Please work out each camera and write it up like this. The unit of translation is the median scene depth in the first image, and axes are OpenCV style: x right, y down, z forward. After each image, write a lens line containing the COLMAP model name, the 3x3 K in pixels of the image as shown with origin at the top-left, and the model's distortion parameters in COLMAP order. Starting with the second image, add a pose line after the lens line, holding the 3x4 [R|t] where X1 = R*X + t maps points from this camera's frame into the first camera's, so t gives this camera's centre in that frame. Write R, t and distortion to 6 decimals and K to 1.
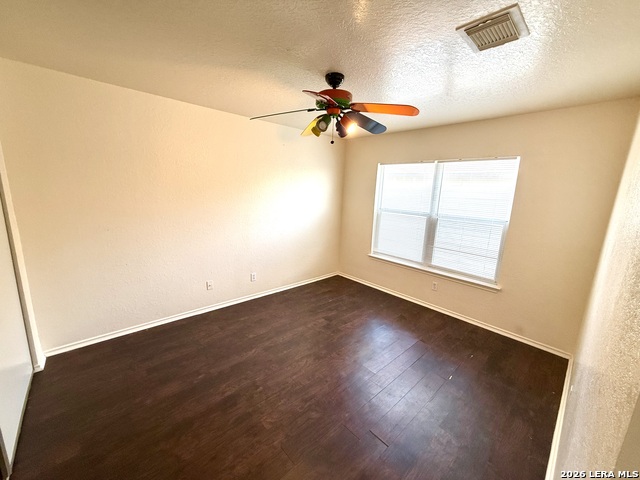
lens RADIAL K [[256.9, 0, 317.7], [0, 256.9, 239.4], [0, 0, 1]] dist [-0.000566, 0.000026]
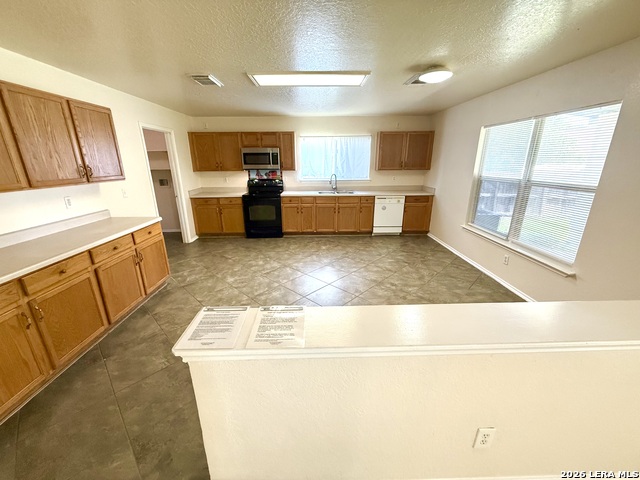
lens RADIAL K [[256.9, 0, 317.7], [0, 256.9, 239.4], [0, 0, 1]] dist [-0.000566, 0.000026]
pose [[0.743265, 0.155789, -0.650605, 0.516282], [-0.091953, 0.987068, 0.131308, 0.044647], [0.662647, -0.037772, 0.747979, -0.117387]]
